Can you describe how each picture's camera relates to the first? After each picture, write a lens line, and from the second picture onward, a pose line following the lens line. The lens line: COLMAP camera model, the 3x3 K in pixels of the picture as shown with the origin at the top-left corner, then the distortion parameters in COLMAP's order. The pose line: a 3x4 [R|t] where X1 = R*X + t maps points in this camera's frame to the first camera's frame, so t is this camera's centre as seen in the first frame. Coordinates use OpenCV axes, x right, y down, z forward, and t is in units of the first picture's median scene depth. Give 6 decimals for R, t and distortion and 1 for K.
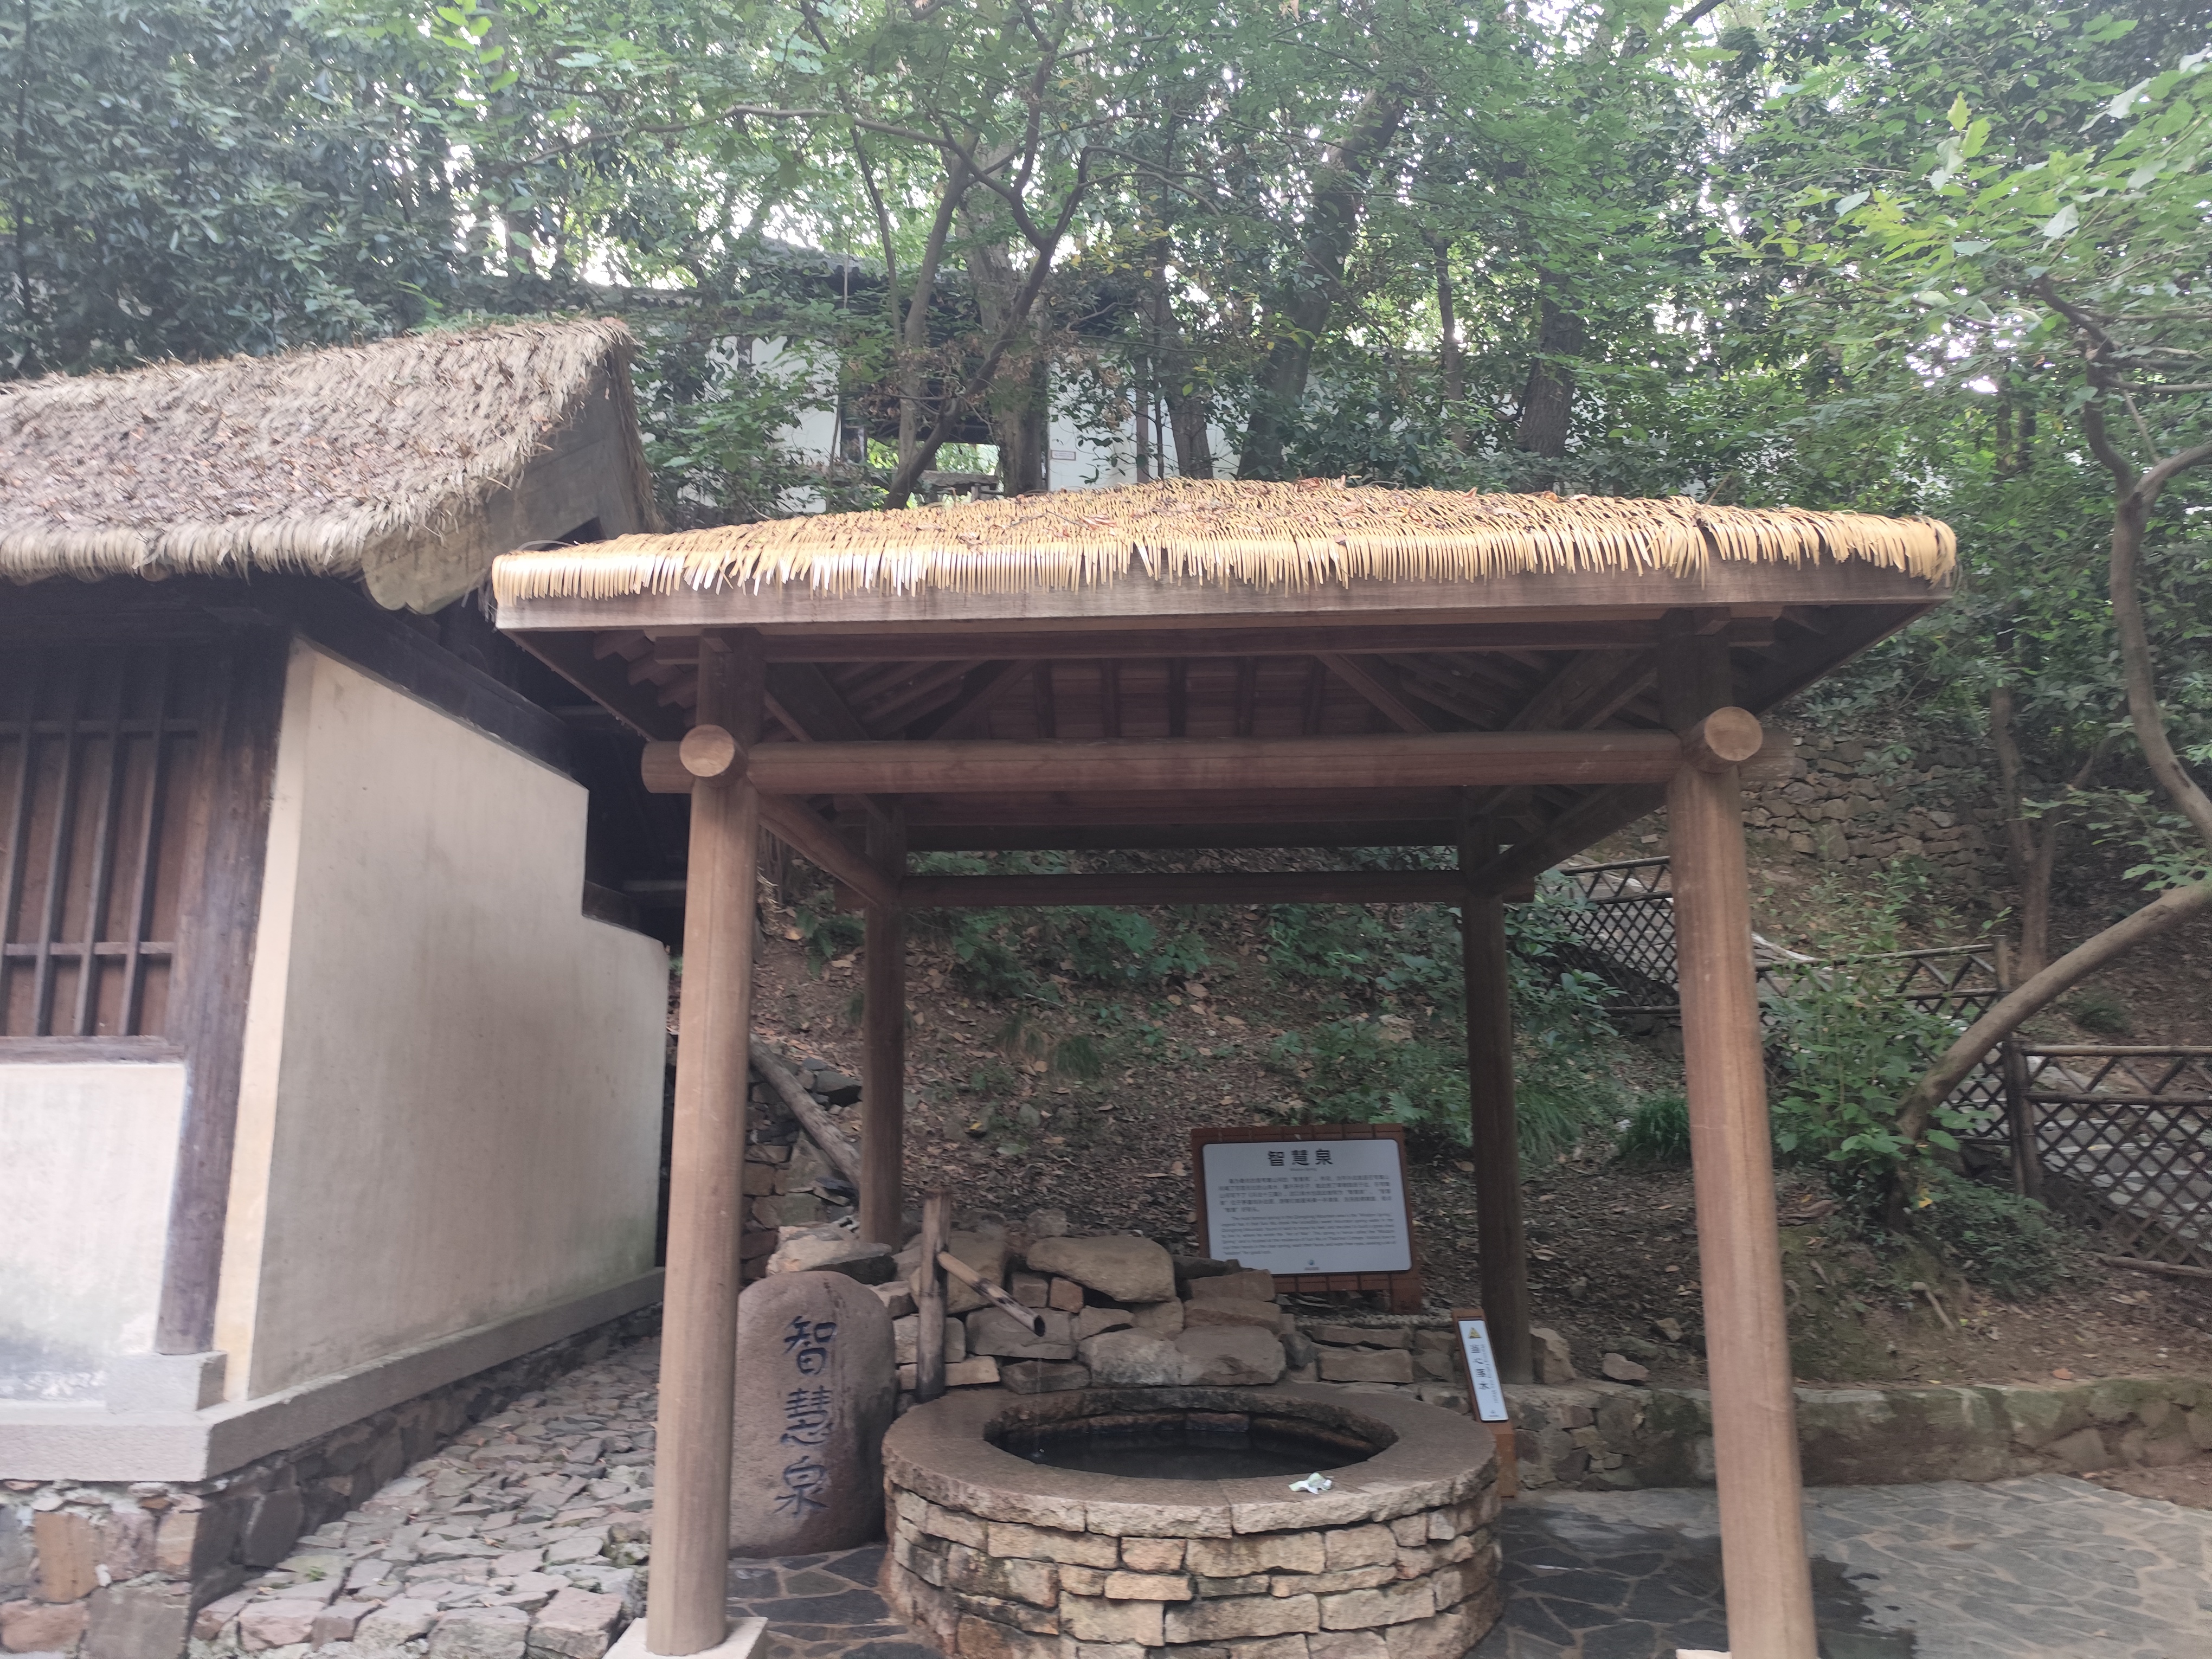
lens RADIAL K [[1502.2, 0, 1106.0], [0, 1502.2, 829.5], [0, 0, 1]] dist [0.032773, -0.026631]
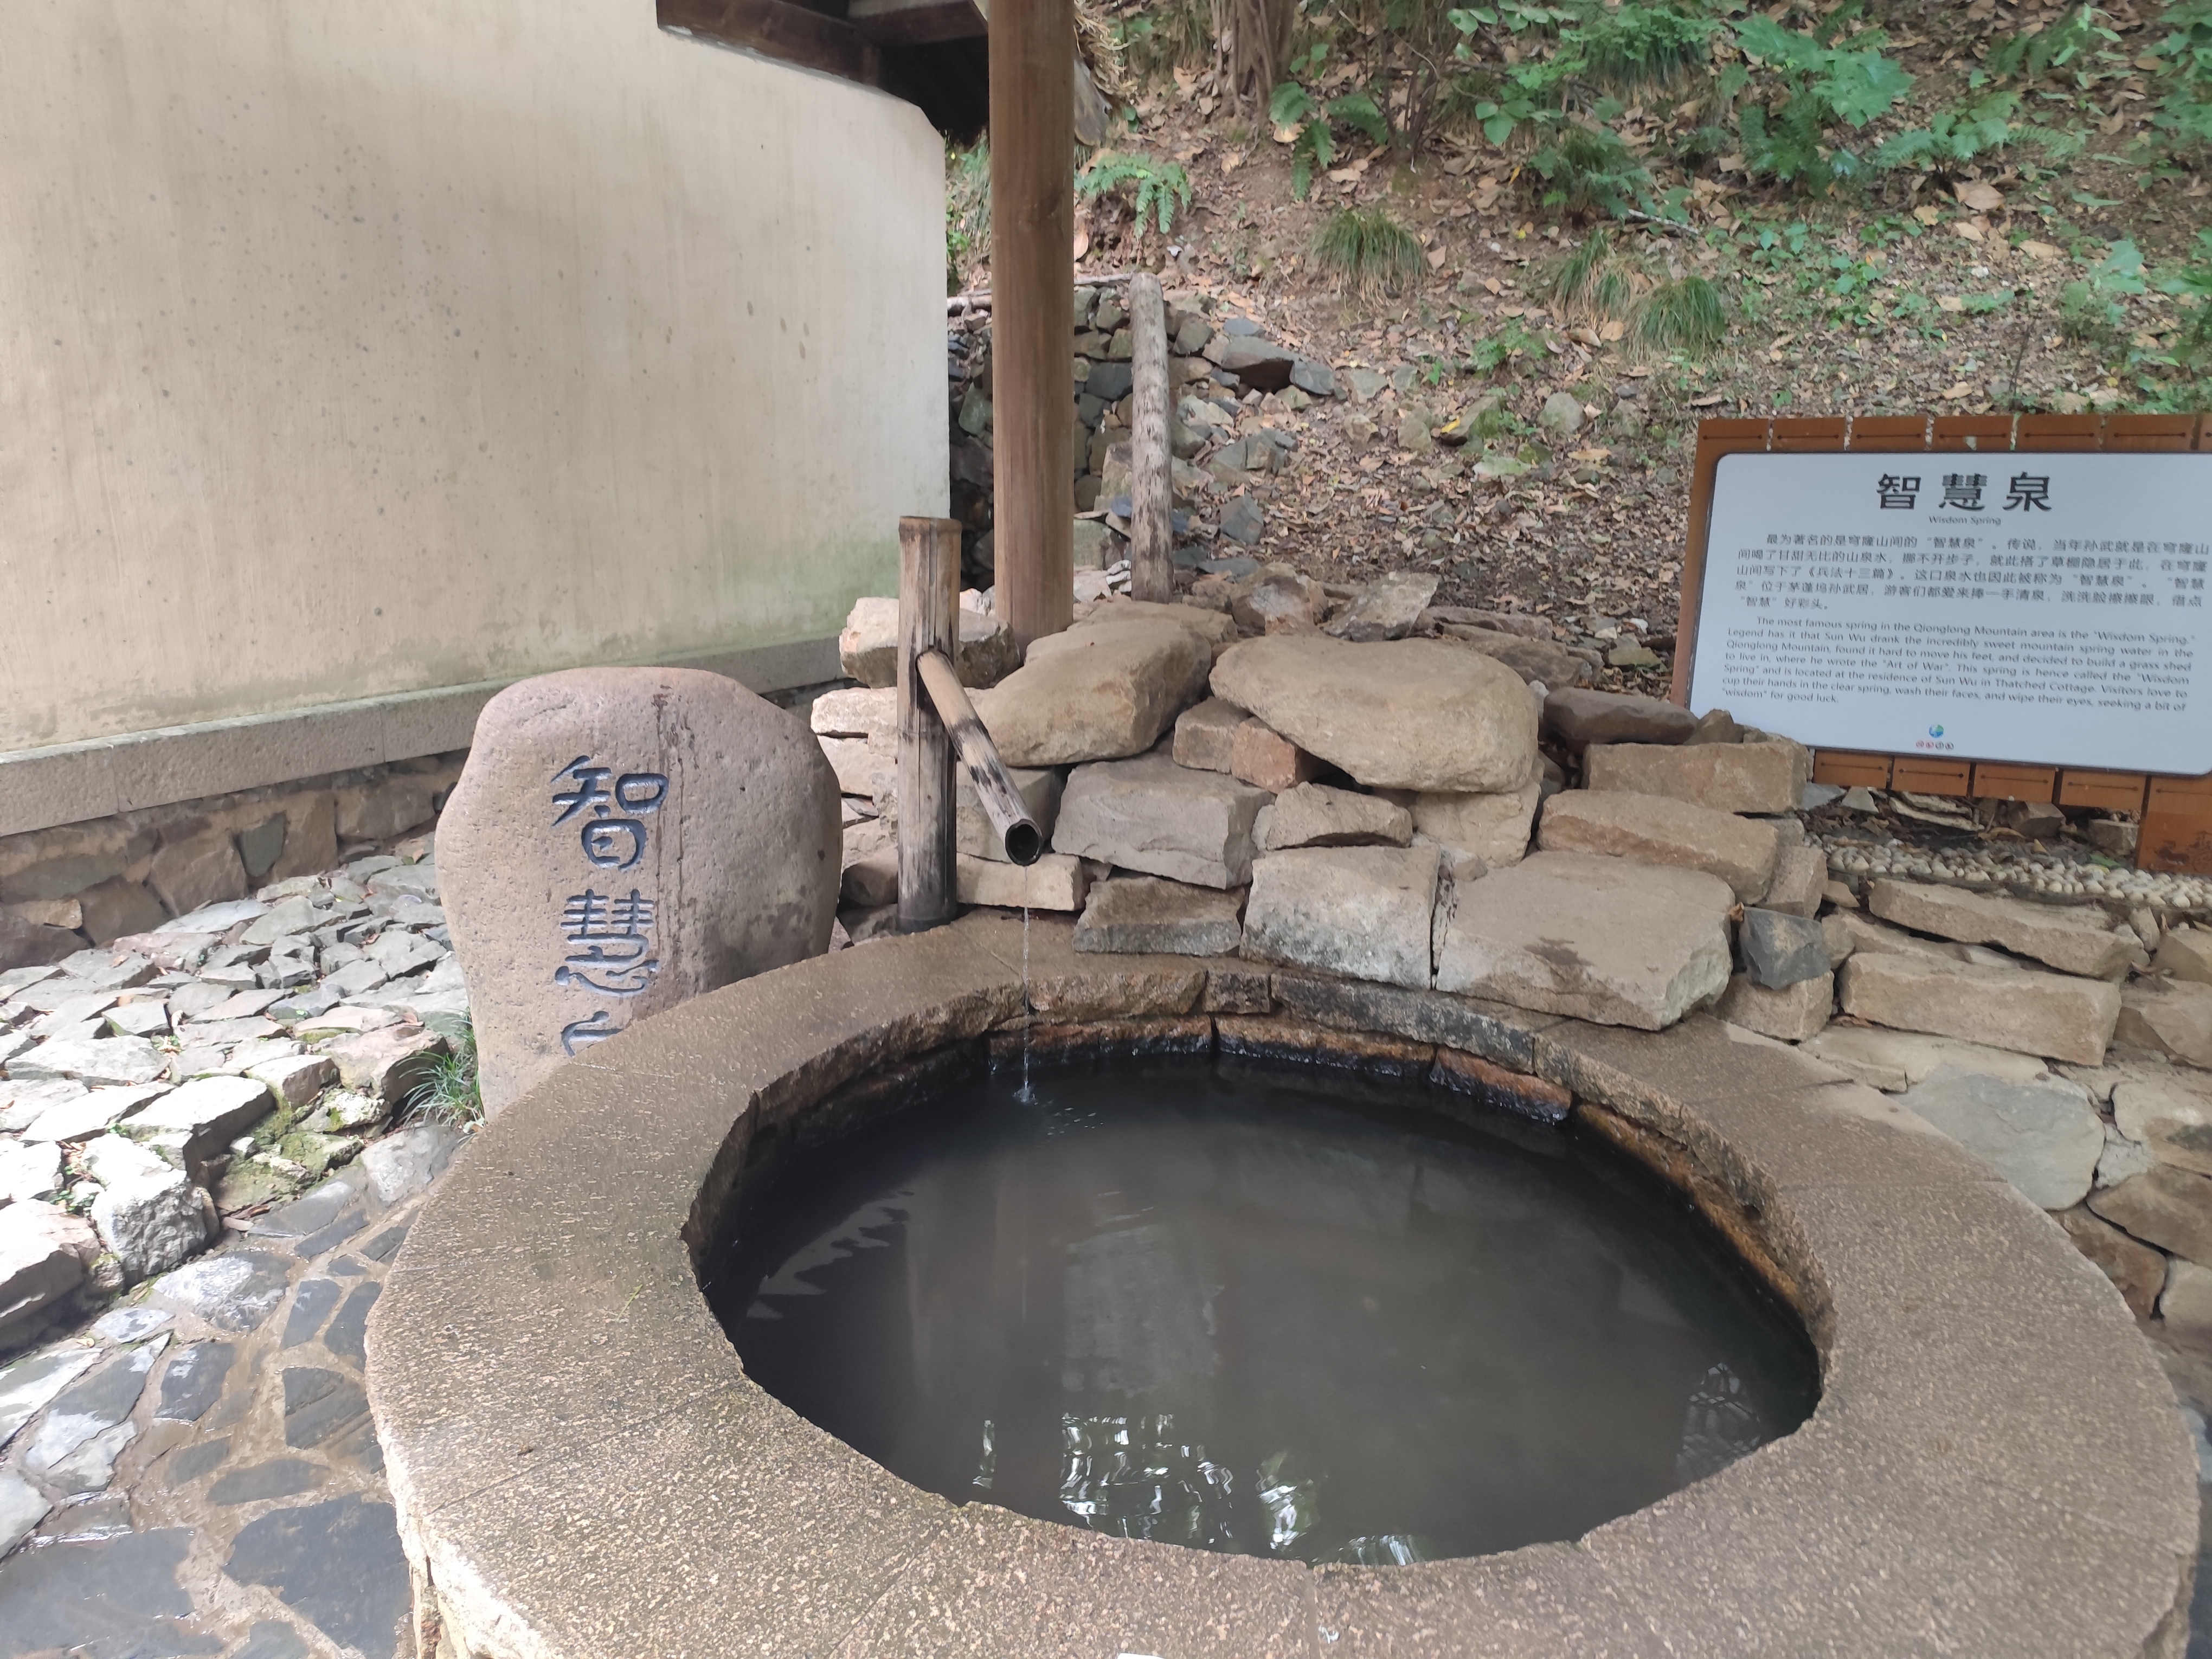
lens RADIAL K [[1502.2, 0, 1106.0], [0, 1502.2, 829.5], [0, 0, 1]] dist [0.032773, -0.026631]
pose [[0.864488, 0.148917, -0.480088, 0.140424], [0.068110, 0.911594, 0.405409, 0.116524], [0.498018, -0.383170, 0.777920, 0.517304]]
